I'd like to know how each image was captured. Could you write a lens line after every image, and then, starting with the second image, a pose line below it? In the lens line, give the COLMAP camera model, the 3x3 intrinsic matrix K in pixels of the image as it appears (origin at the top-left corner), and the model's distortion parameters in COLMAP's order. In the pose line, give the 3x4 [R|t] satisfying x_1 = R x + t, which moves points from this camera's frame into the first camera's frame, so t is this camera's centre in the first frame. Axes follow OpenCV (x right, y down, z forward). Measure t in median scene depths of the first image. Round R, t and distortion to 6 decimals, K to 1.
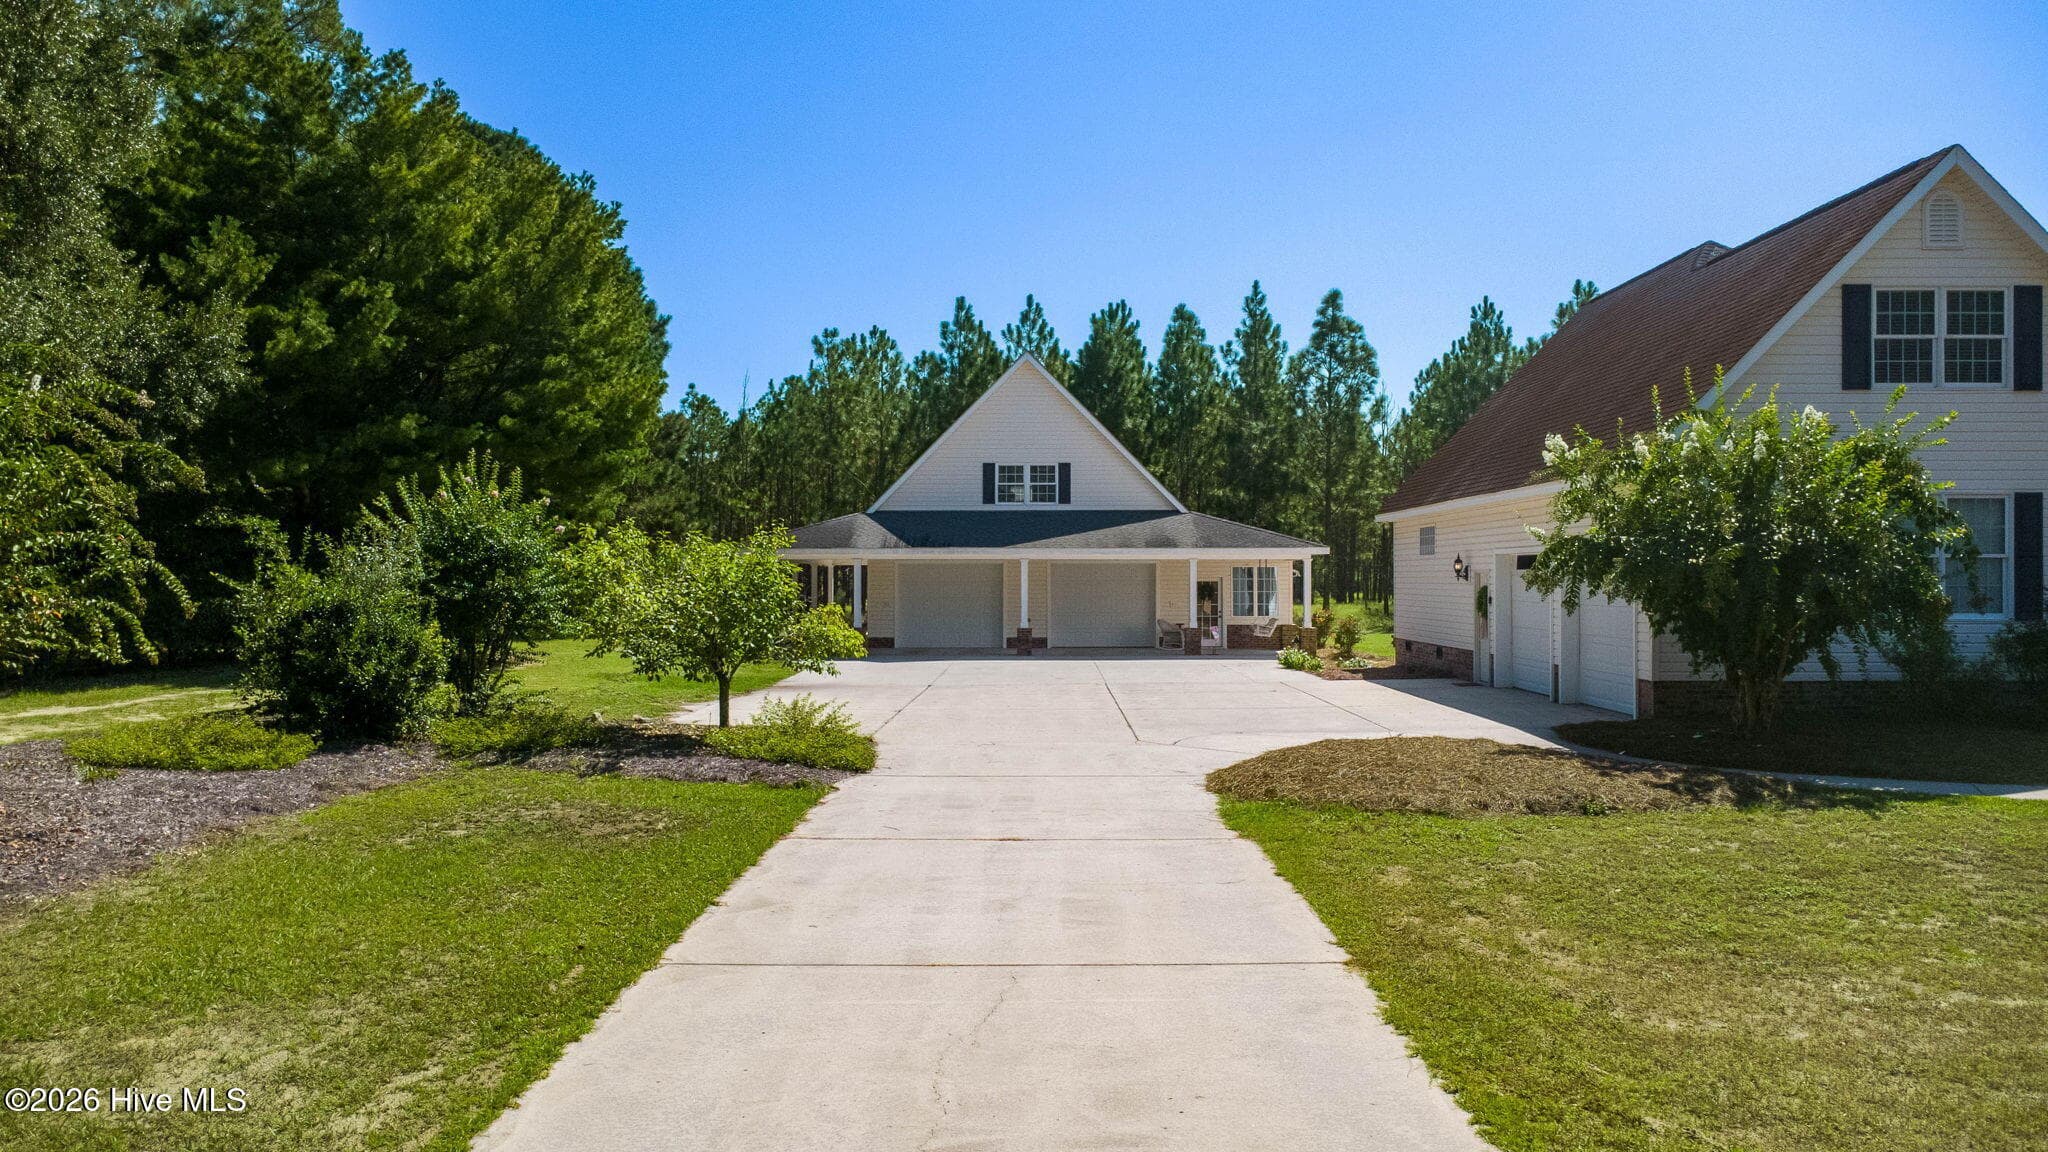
lens RADIAL K [[1449.6, 0, 1021.7], [0, 1449.6, 571.6], [0, 0, 1]] dist [0.002597, 0.002705]
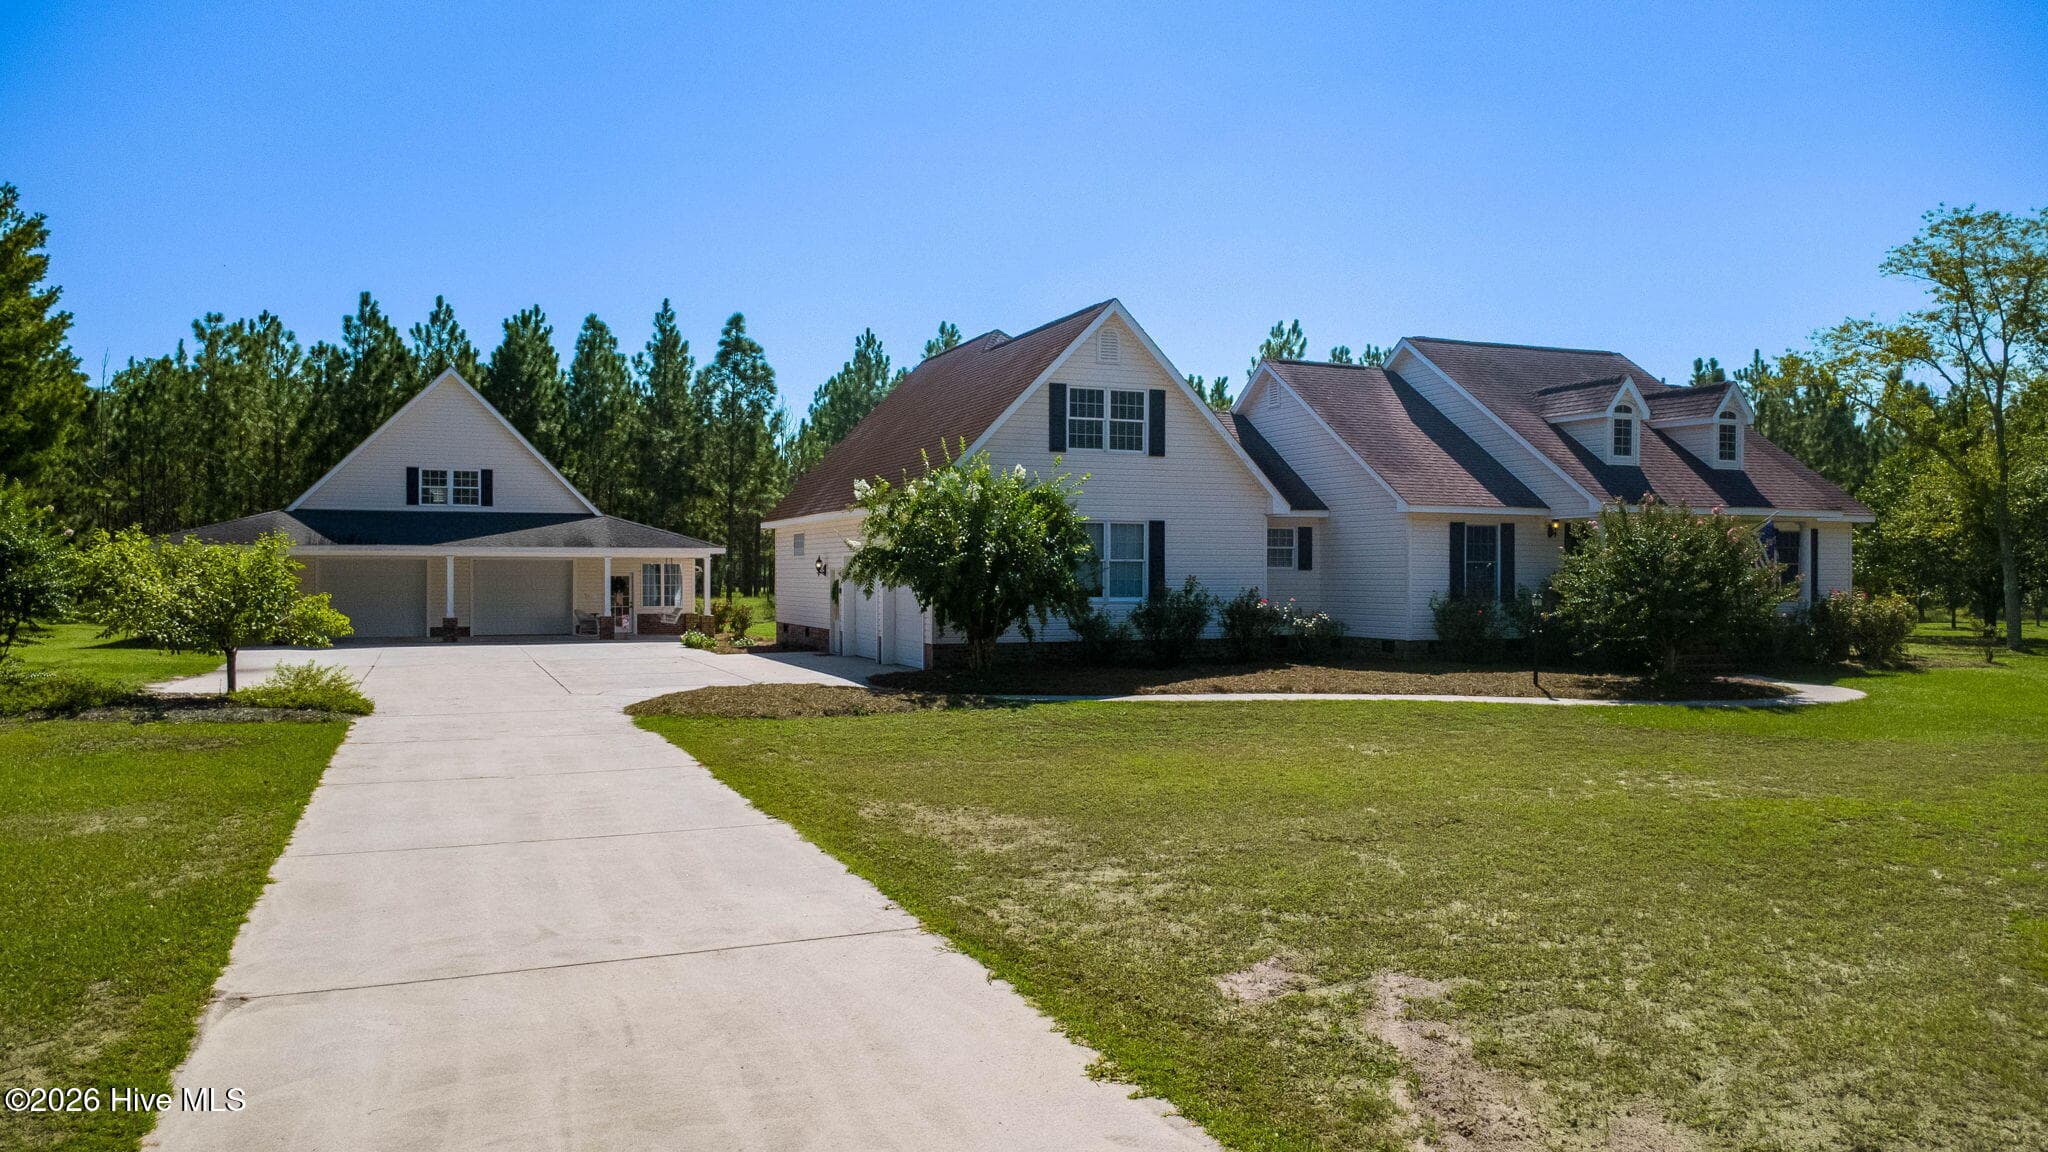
lens RADIAL K [[1449.6, 0, 1023.1], [0, 1449.6, 566.1], [0, 0, 1]] dist [0.002597, 0.002705]
pose [[0.920582, 0.003665, 0.390532, -0.027862], [-0.003425, 0.999993, -0.001311, -0.001077], [-0.390534, -0.000131, 0.920588, -0.191816]]
